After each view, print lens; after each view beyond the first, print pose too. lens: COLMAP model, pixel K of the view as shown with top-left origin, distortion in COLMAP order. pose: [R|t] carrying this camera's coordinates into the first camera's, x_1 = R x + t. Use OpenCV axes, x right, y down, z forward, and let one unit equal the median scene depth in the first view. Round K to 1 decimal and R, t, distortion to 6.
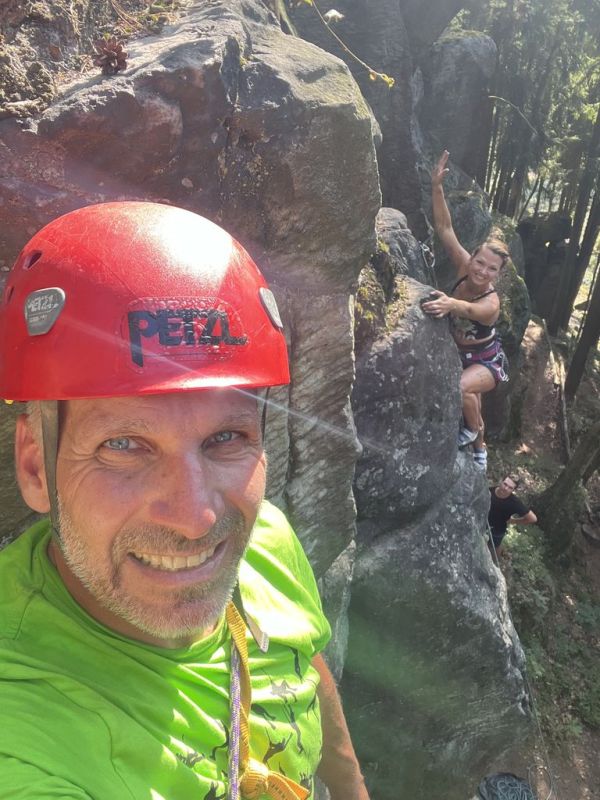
lens RADIAL K [[687.7, 0, 300.0], [0, 687.7, 400.0], [0, 0, 1]] dist [0.014528, 0.007962]
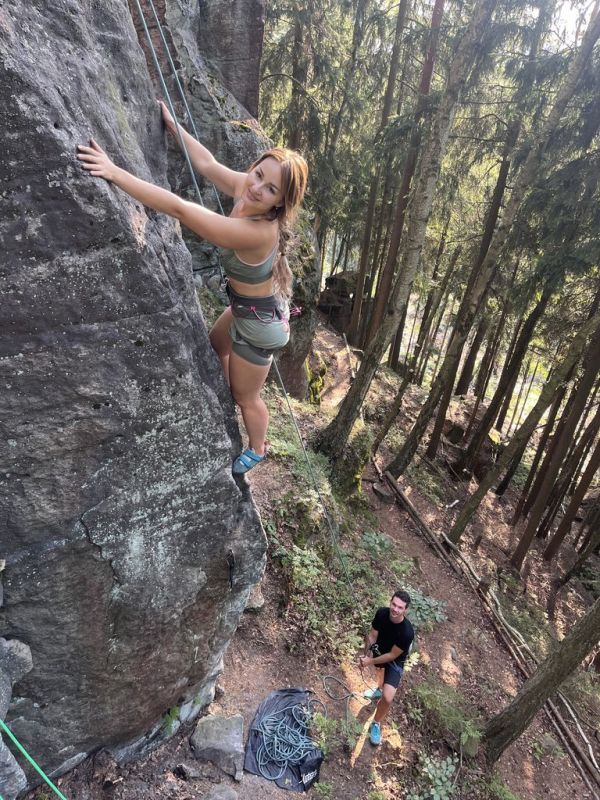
lens RADIAL K [[598.0, 0, 300.0], [0, 598.0, 400.0], [0, 0, 1]] dist [0.060657, -0.098068]
pose [[0.971341, 0.006851, 0.237592, 0.122124], [0.017980, 0.994603, -0.102187, 0.219367], [-0.237010, 0.103531, 0.965975, 0.189197]]
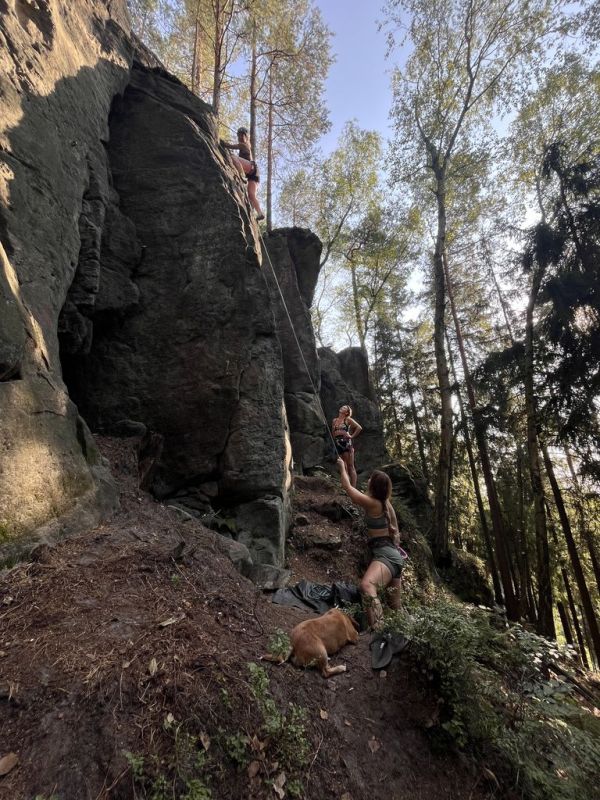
lens RADIAL K [[320.1, 0, 300.0], [0, 320.1, 400.0], [0, 0, 1]] dist [-0.011675, 0.000042]
pose [[0.973566, -0.058783, -0.220713, 0.300310], [-0.150304, 0.562726, -0.812864, 0.633787], [0.171983, 0.824551, 0.539015, 0.478759]]
